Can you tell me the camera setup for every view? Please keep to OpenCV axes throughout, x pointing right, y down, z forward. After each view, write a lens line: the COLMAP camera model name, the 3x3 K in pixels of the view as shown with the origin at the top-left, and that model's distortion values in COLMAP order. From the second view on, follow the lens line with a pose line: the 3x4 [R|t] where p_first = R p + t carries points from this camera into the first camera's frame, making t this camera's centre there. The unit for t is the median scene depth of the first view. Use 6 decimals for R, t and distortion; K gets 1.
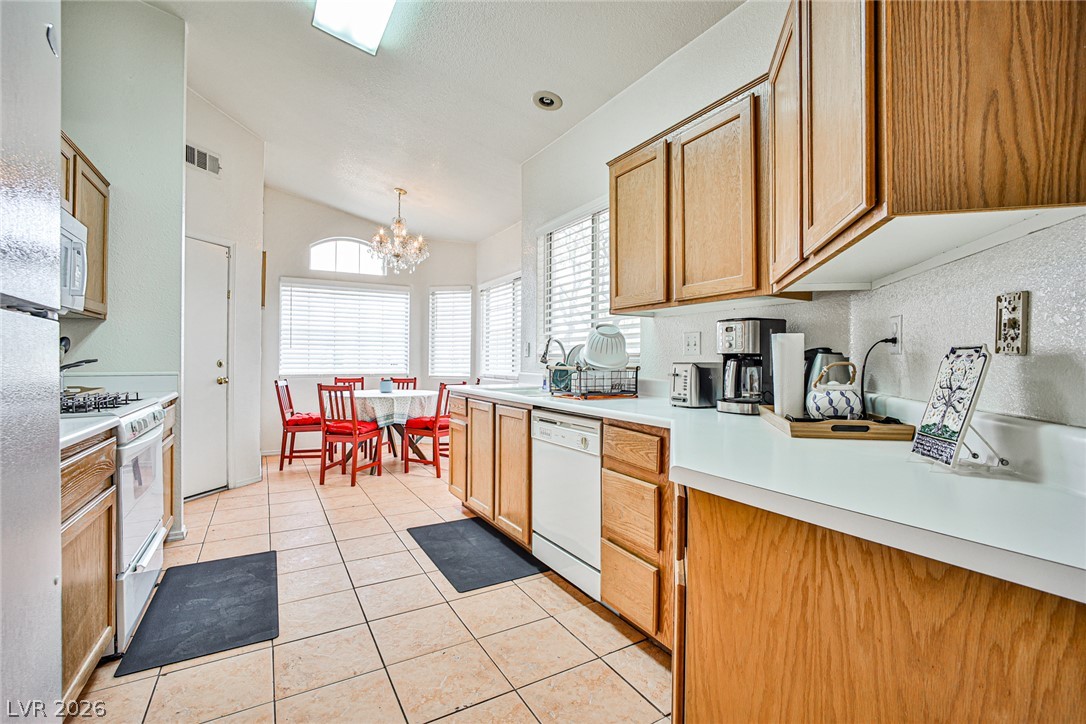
lens RADIAL K [[481.3, 0, 547.0], [0, 481.3, 358.5], [0, 0, 1]] dist [-0.033121, 0.011635]
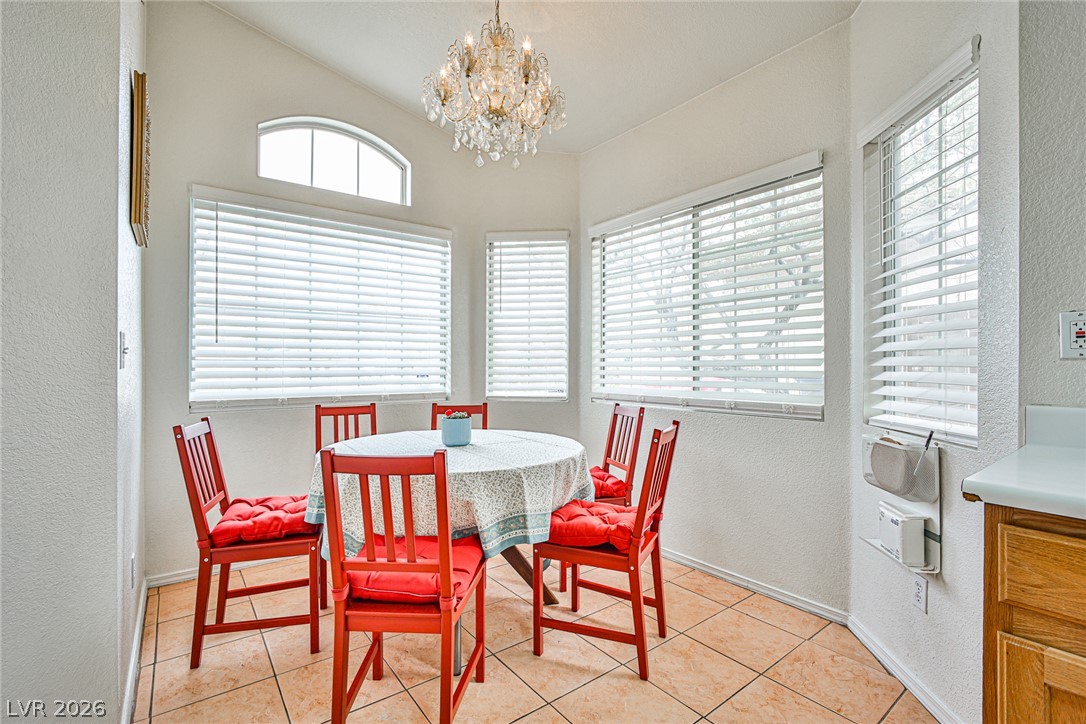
lens RADIAL K [[486.4, 0, 543.0], [0, 486.4, 362.0], [0, 0, 1]] dist [-0.036367, 0.011798]
pose [[0.993326, -0.003645, 0.115285, -0.419670], [0.003750, 0.999993, -0.000693, -0.002565], [-0.115282, 0.001120, 0.993332, 0.762829]]
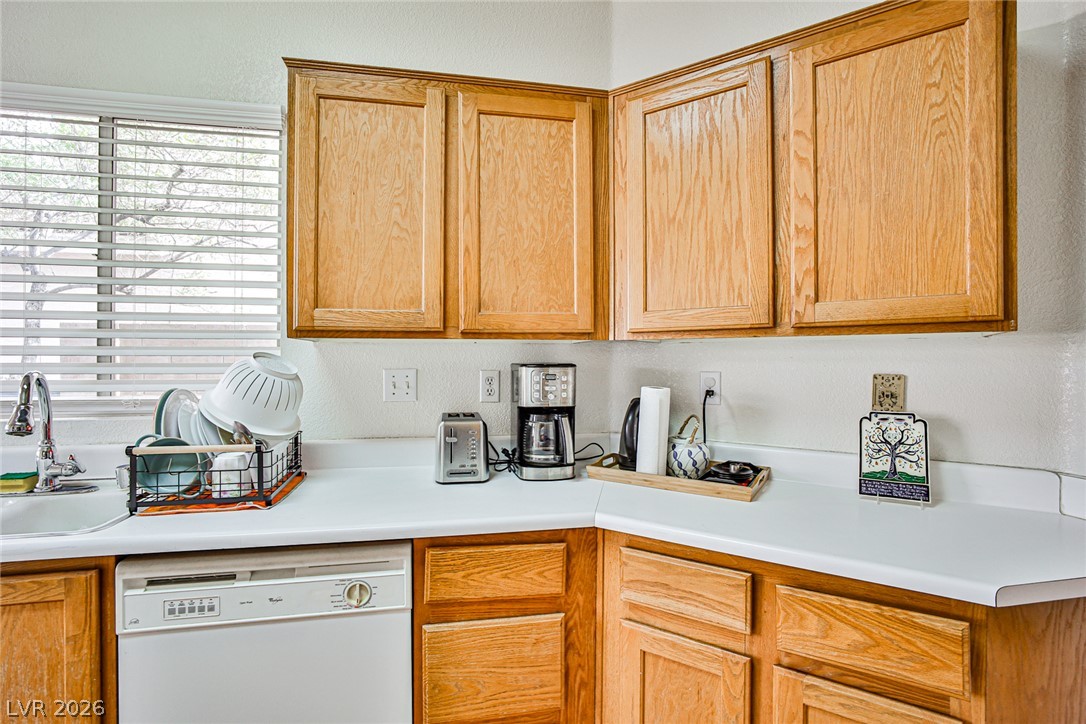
lens RADIAL K [[498.5, 0, 545.3], [0, 498.5, 362.9], [0, 0, 1]] dist [-0.032918, 0.013865]
pose [[0.335392, -0.008618, 0.942039, -0.199093], [0.001295, 0.999961, 0.008687, -0.044862], [-0.942078, -0.001694, 0.335390, 0.353316]]
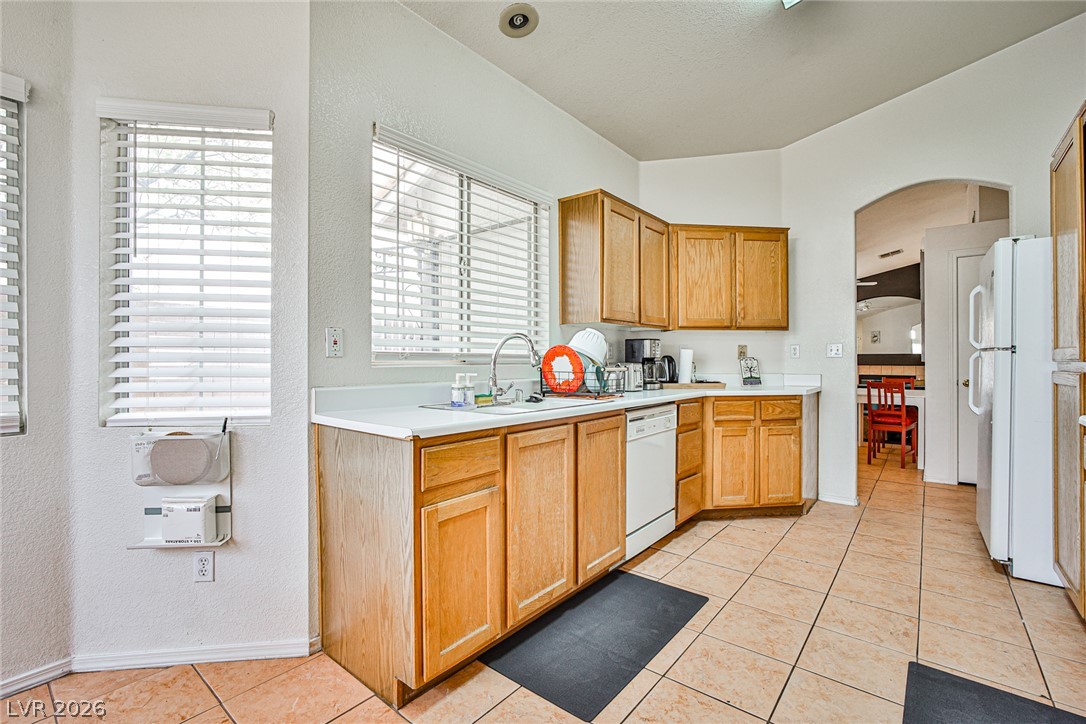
lens RADIAL K [[486.4, 0, 543.0], [0, 486.4, 362.0], [0, 0, 1]] dist [-0.036367, 0.011798]
pose [[-0.345944, -0.006967, 0.938229, -0.594671], [-0.002918, 0.999976, 0.006349, -0.001903], [-0.938250, -0.000541, -0.345956, 0.997811]]
